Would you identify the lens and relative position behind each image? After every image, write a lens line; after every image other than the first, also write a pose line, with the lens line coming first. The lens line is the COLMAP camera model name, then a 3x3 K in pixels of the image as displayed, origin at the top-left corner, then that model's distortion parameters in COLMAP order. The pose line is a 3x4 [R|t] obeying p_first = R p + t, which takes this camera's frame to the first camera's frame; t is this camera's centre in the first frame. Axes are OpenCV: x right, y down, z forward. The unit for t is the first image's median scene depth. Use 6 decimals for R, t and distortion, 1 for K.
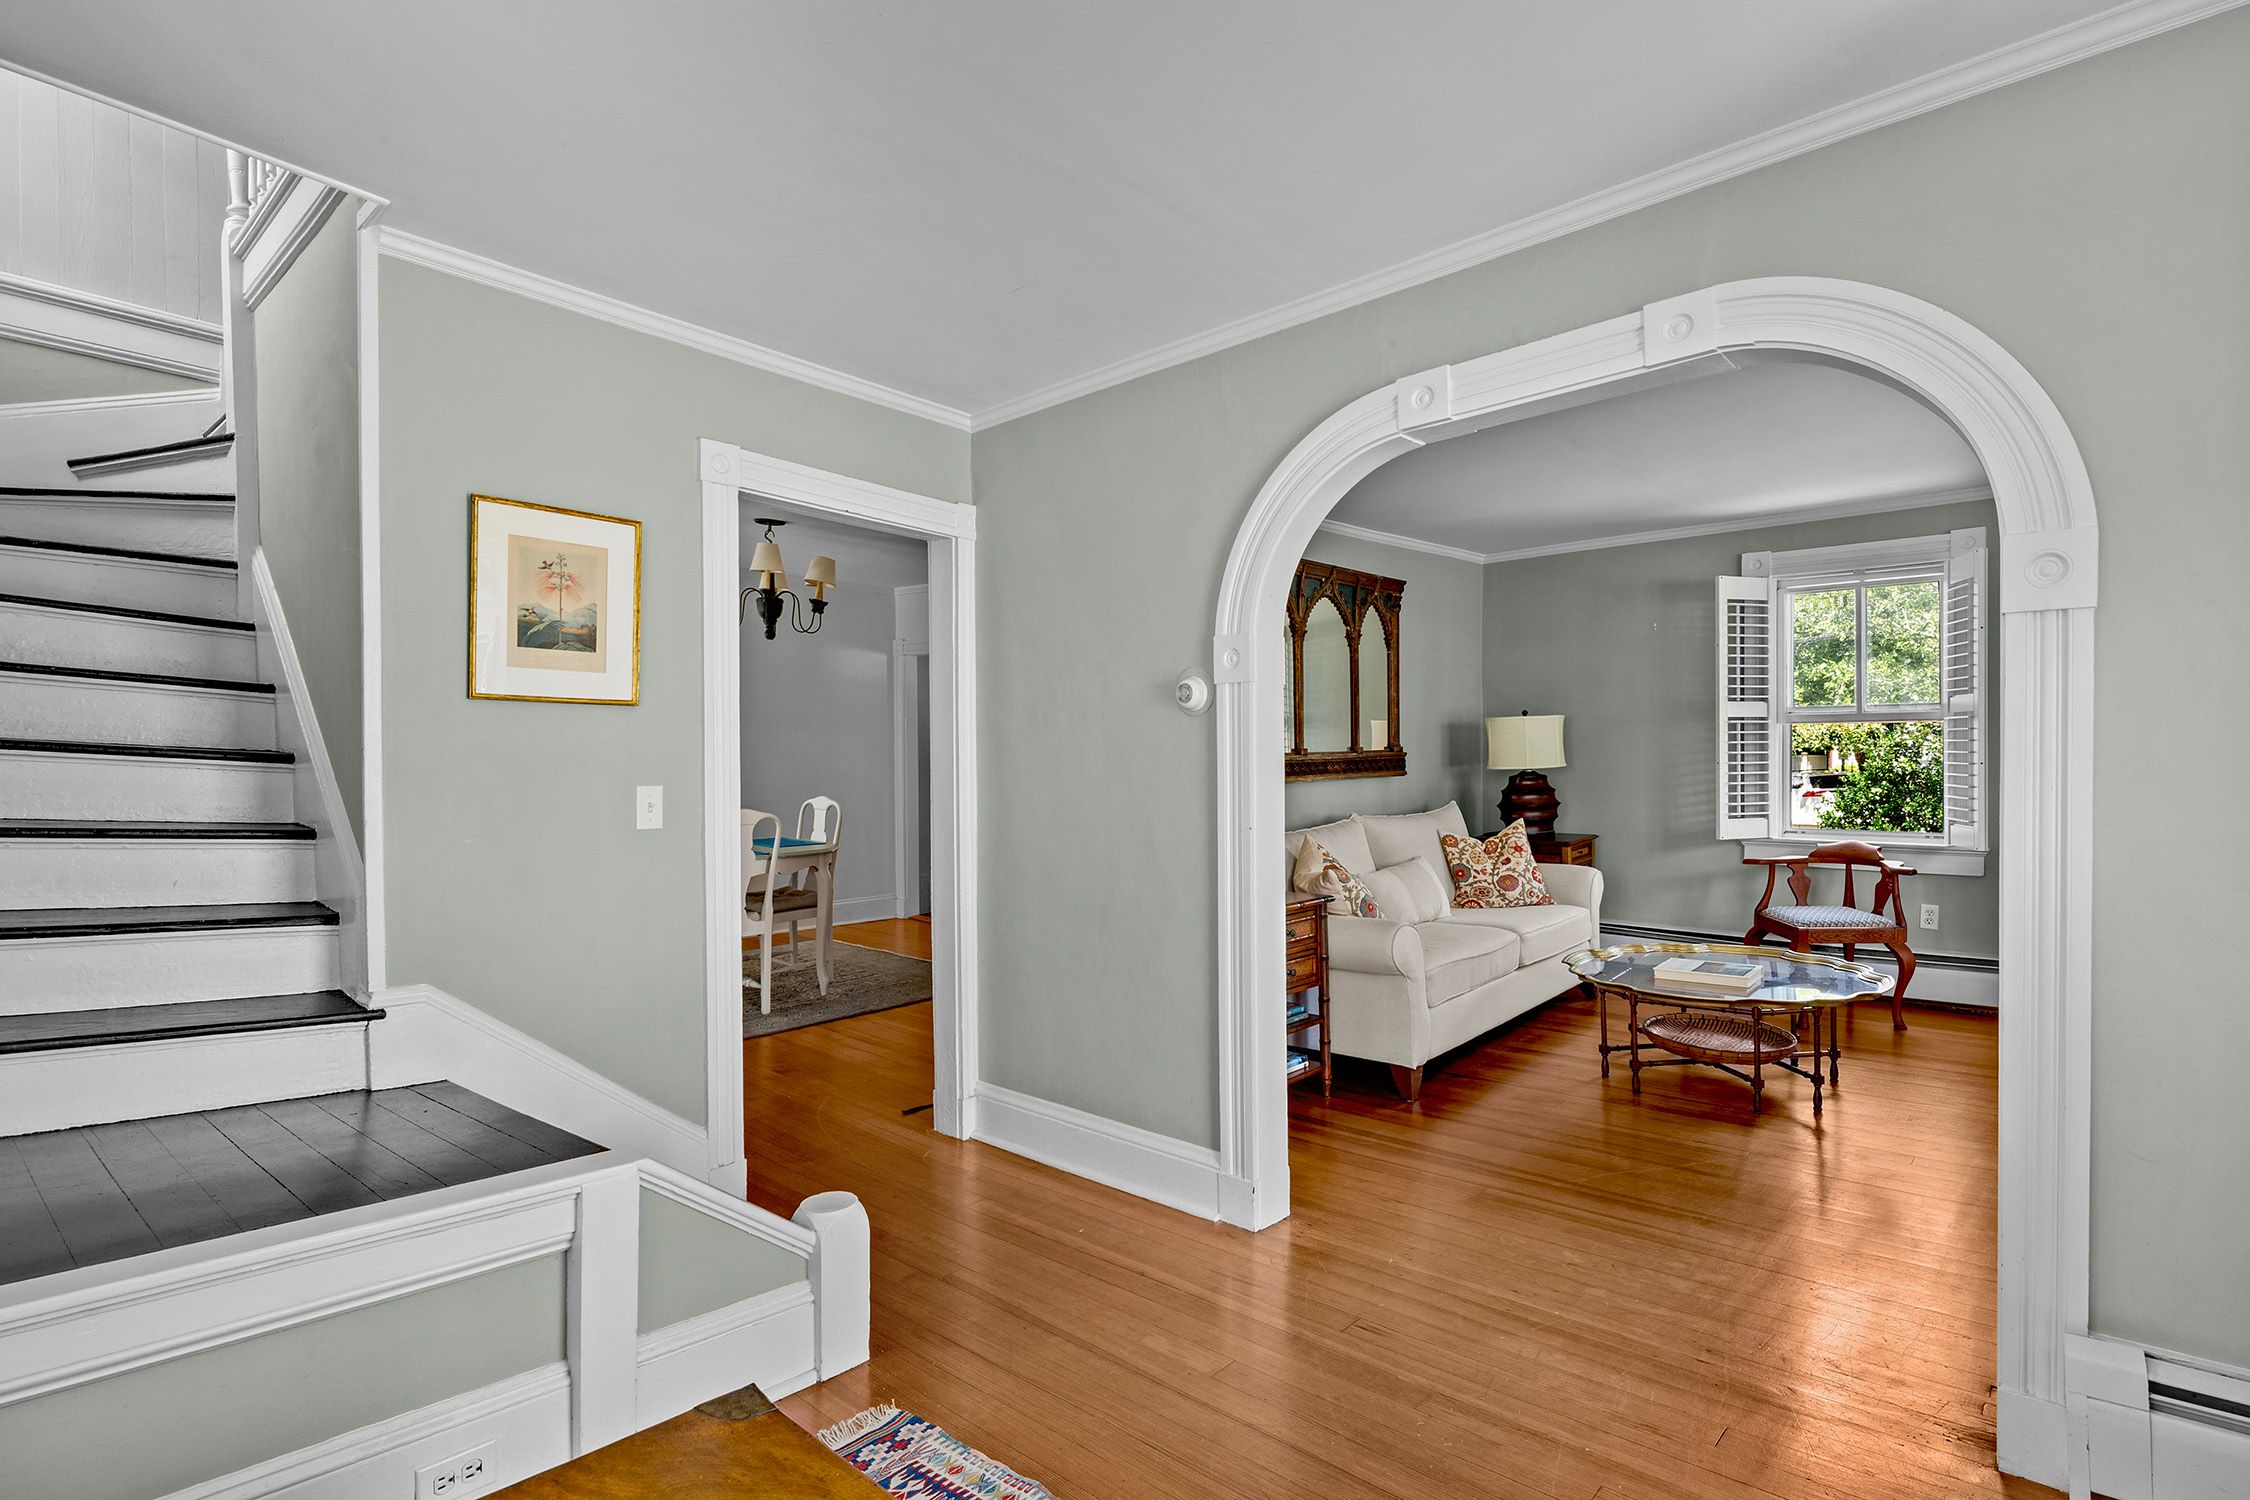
lens RADIAL K [[1033.8, 0, 1085.7], [0, 1033.8, 766.2], [0, 0, 1]] dist [0.002360, 0.000602]
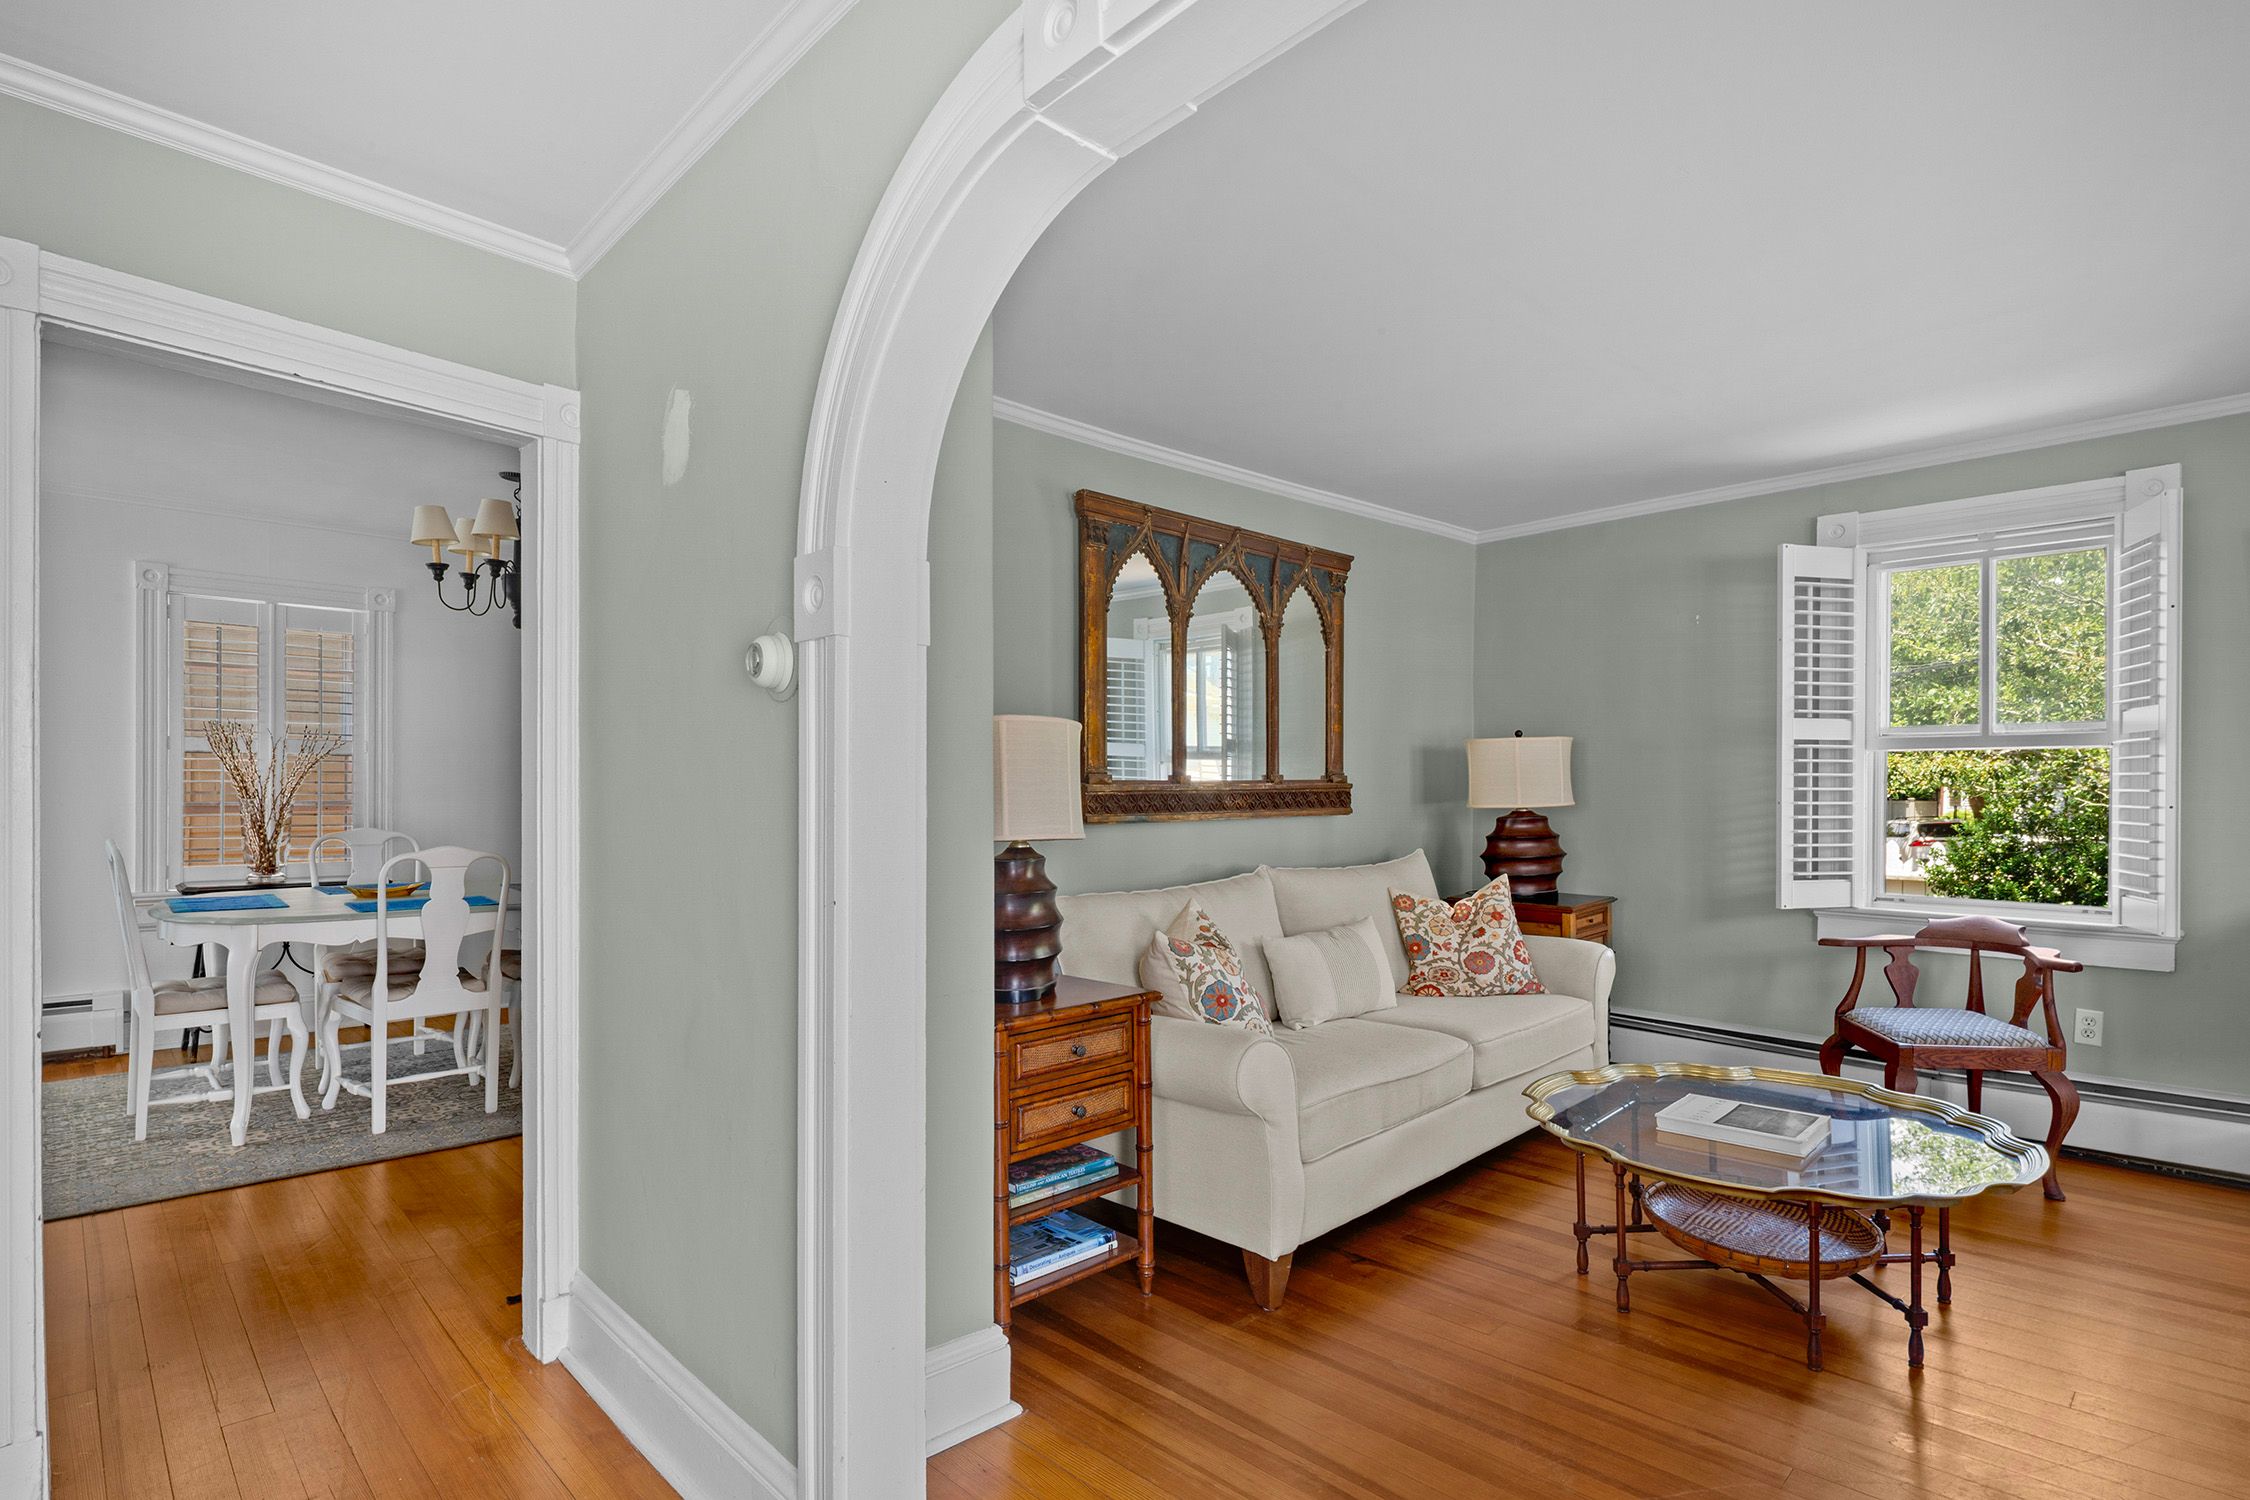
lens RADIAL K [[1069.8, 0, 1068.5], [0, 1069.8, 796.4], [0, 0, 1]] dist [0.001866, -0.000607]
pose [[0.998129, 0.012420, -0.059874, 0.159528], [-0.012760, 0.999905, -0.005300, 0.002818], [0.059802, 0.006054, 0.998192, 0.222647]]
